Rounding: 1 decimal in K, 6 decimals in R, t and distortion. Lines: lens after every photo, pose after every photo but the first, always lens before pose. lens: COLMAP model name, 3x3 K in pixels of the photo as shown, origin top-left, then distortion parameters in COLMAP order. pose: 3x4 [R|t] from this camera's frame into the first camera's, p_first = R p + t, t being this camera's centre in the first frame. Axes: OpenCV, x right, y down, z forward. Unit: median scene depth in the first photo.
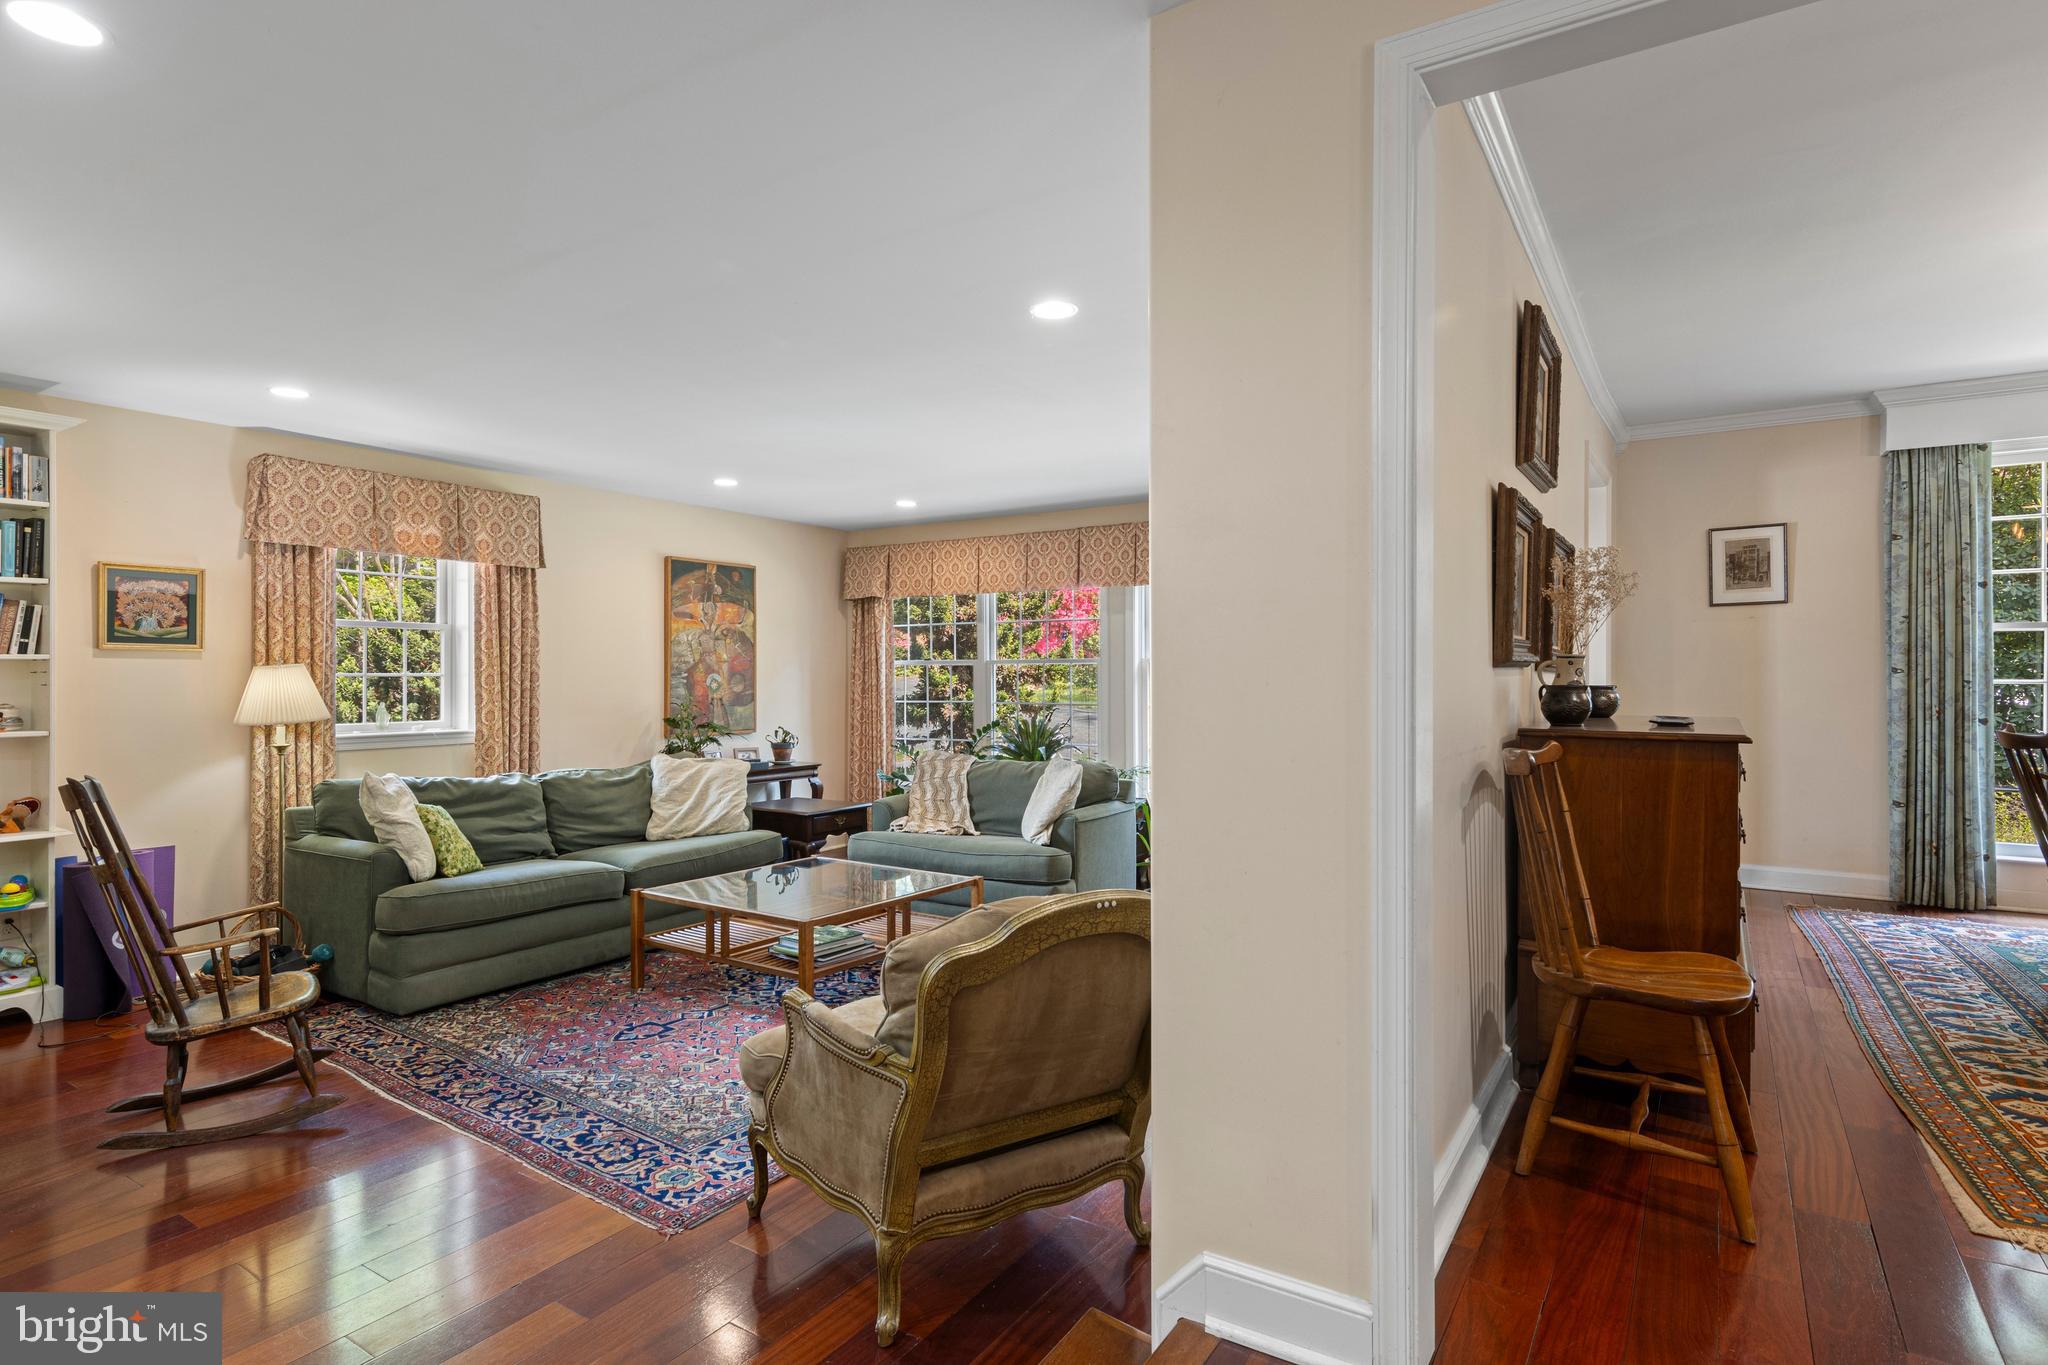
lens RADIAL K [[1046.8, 0, 1021.5], [0, 1046.8, 678.4], [0, 0, 1]] dist [0.014236, -0.005957]
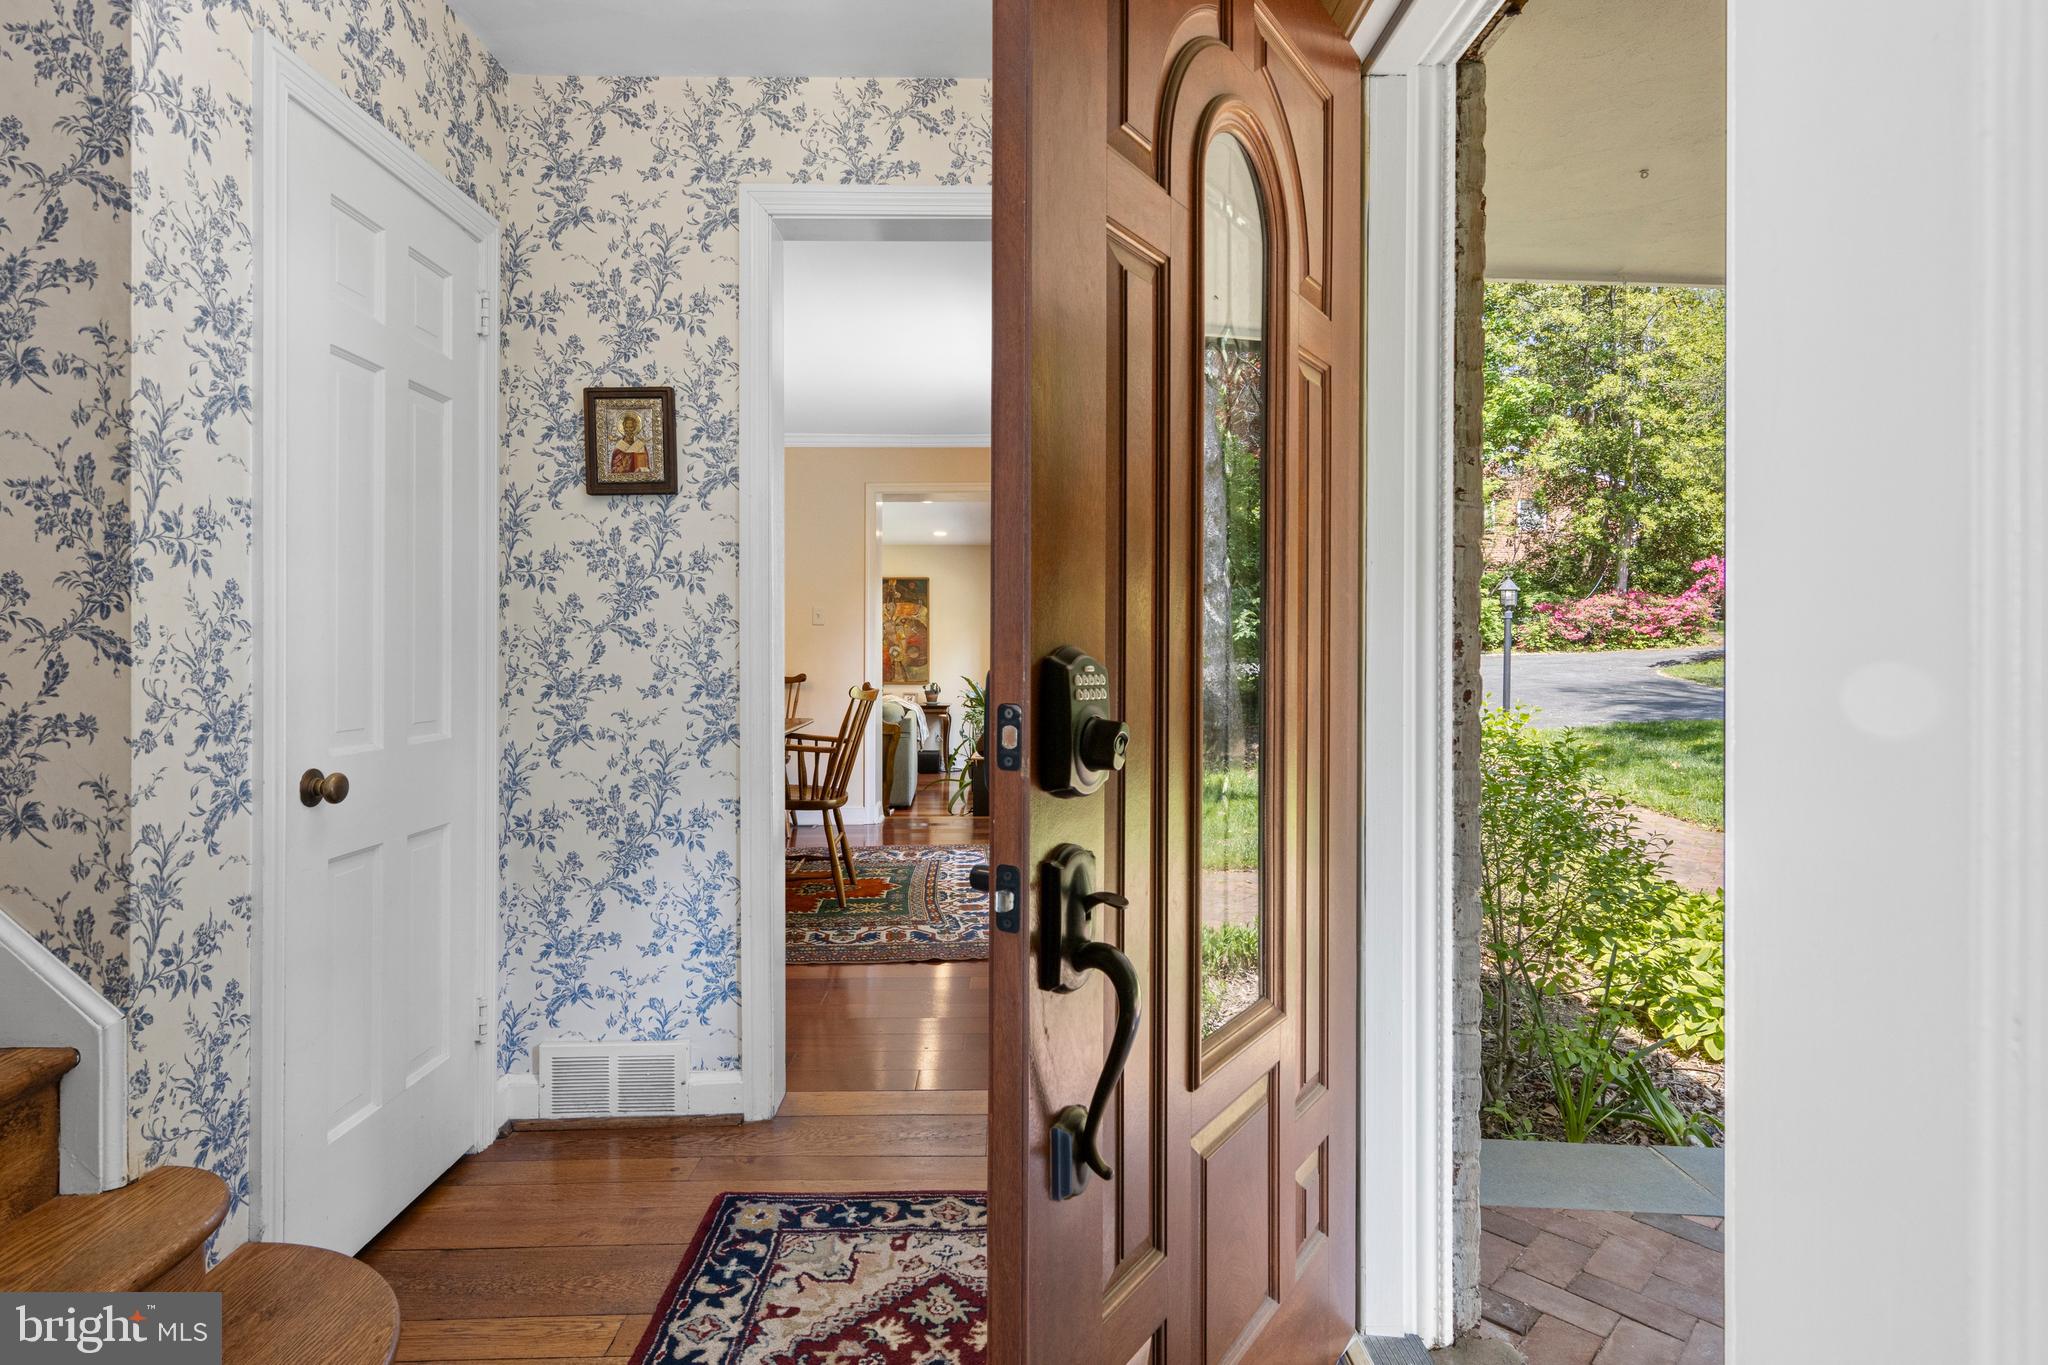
lens RADIAL K [[1063.2, 0, 1021.5], [0, 1063.2, 645.1], [0, 0, 1]] dist [0.003164, -0.000770]
pose [[0.559144, -0.001174, -0.829070, 1.709728], [-0.003087, 0.999989, -0.003498, -0.001760], [0.829065, 0.004515, 0.559134, 0.340754]]
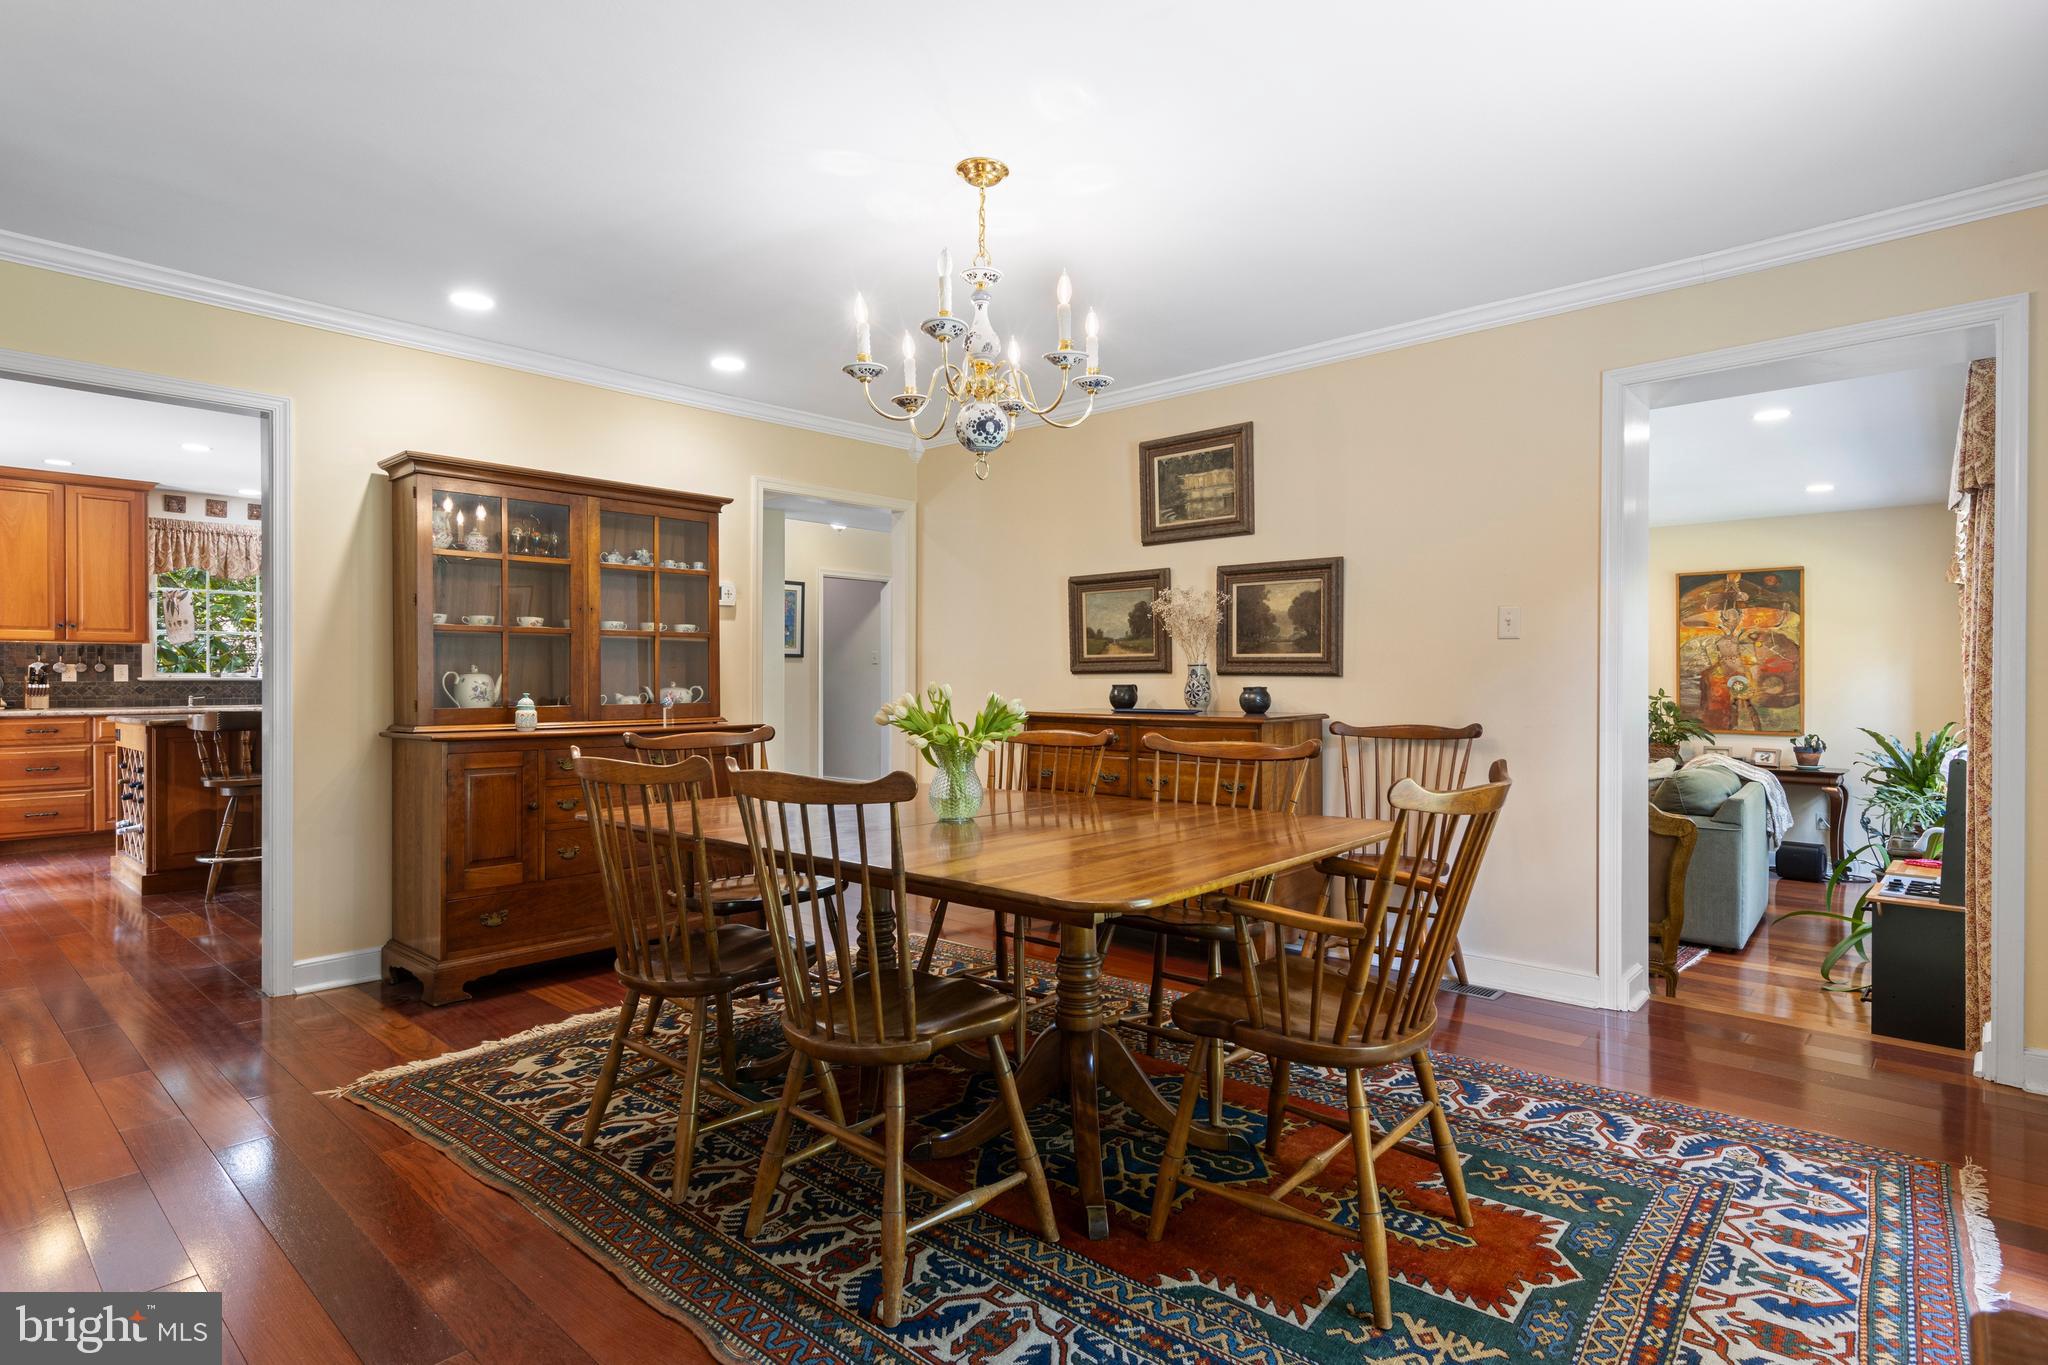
lens RADIAL K [[1046.8, 0, 1021.5], [0, 1046.8, 678.4], [0, 0, 1]] dist [0.014236, -0.005957]
pose [[-0.159137, 0.002546, -0.987253, 1.256815], [-0.003930, 0.999987, 0.003212, -0.003631], [0.987249, 0.004391, -0.159125, 0.650809]]
